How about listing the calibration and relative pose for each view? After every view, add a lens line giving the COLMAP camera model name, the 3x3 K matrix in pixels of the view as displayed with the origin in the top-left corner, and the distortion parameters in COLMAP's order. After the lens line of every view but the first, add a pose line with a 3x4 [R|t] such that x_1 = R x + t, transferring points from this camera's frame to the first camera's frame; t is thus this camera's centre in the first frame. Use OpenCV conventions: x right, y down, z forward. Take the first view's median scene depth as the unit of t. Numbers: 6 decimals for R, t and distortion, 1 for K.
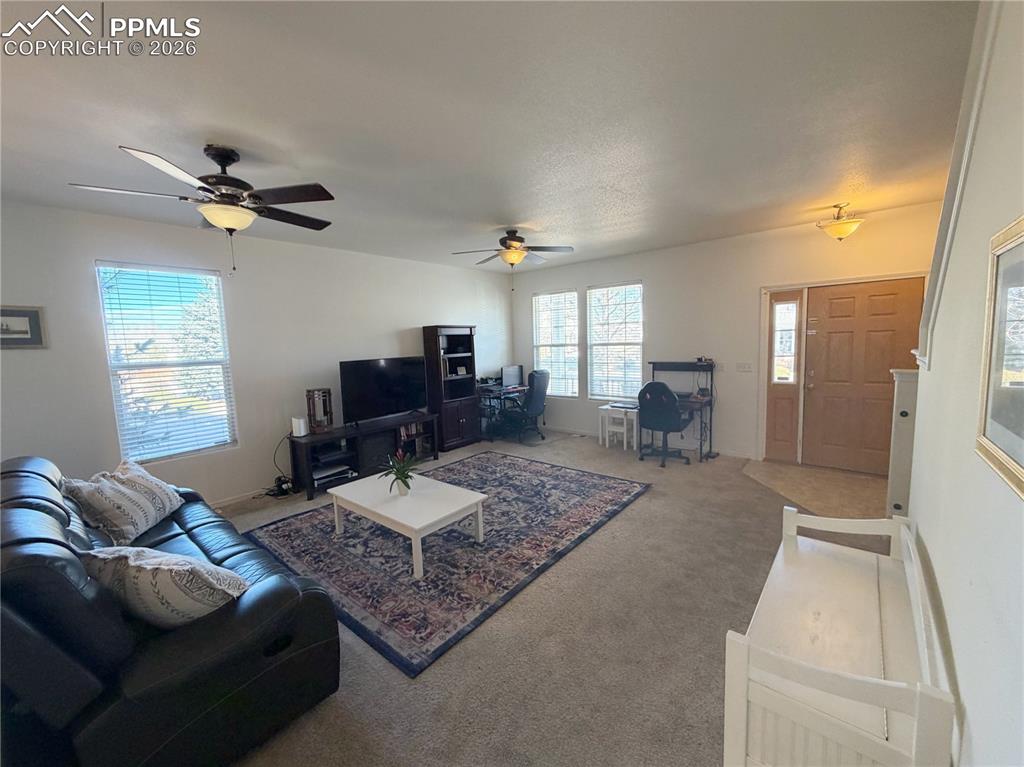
lens RADIAL K [[411.7, 0, 512.0], [0, 411.7, 383.5], [0, 0, 1]] dist [-0.001685, -0.000359]
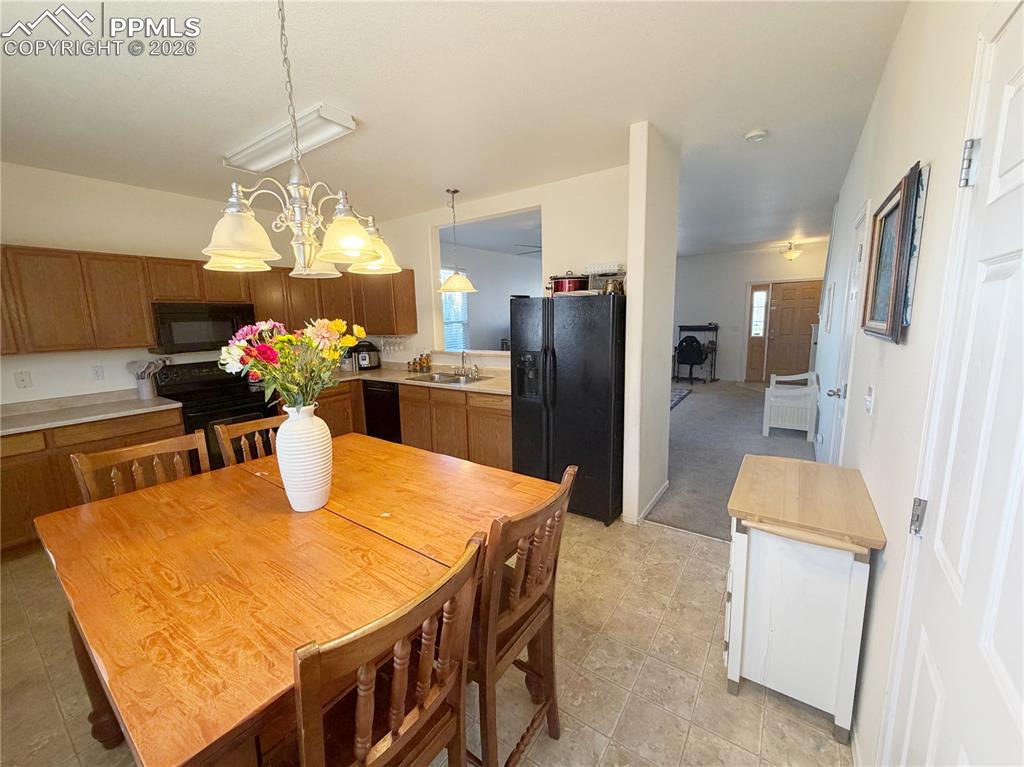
lens RADIAL K [[411.7, 0, 512.0], [0, 411.7, 383.5], [0, 0, 1]] dist [-0.001685, -0.000359]
pose [[0.994858, -0.010190, 0.100761, -0.587567], [0.004659, 0.998477, 0.054975, 0.100310], [-0.101168, -0.054223, 0.993391, -0.682259]]
